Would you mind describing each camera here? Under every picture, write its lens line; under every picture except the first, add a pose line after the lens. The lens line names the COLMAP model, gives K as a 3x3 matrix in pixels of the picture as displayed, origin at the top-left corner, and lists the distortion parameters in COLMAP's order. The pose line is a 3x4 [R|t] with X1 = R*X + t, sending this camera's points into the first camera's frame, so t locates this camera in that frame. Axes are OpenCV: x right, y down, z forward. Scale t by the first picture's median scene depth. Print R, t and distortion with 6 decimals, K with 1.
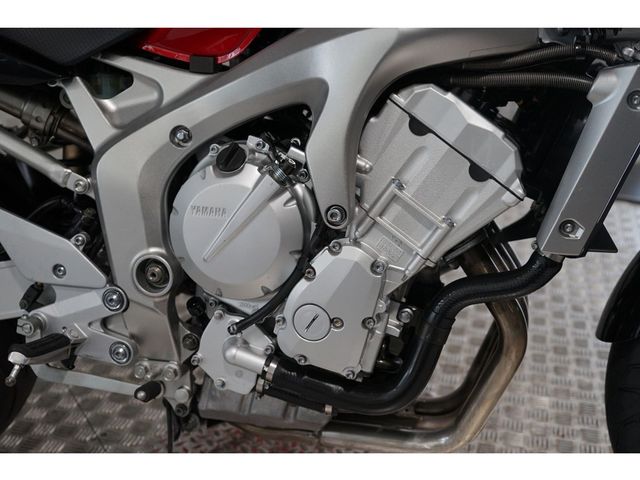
lens RADIAL K [[837.1, 0, 329.4], [0, 837.1, 241.0], [0, 0, 1]] dist [0.011229, 0.003187]
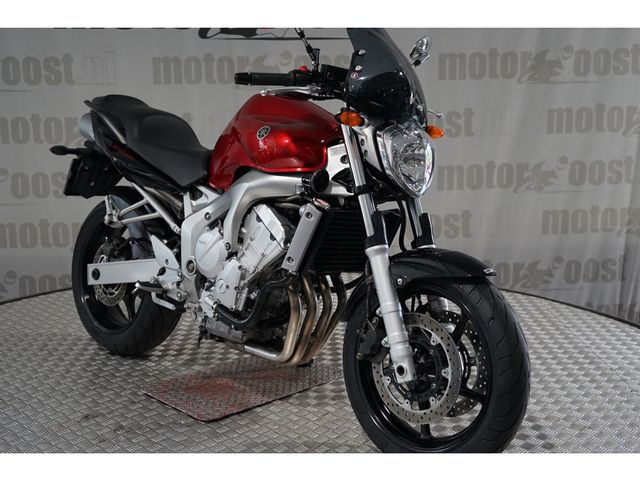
lens RADIAL K [[837.1, 0, 329.4], [0, 837.1, 241.0], [0, 0, 1]] dist [0.011229, 0.003187]
pose [[0.870943, 0.118714, -0.476828, 1.441965], [-0.194510, 0.974406, -0.112685, 0.177514], [0.451247, 0.190890, 0.871743, -1.139247]]
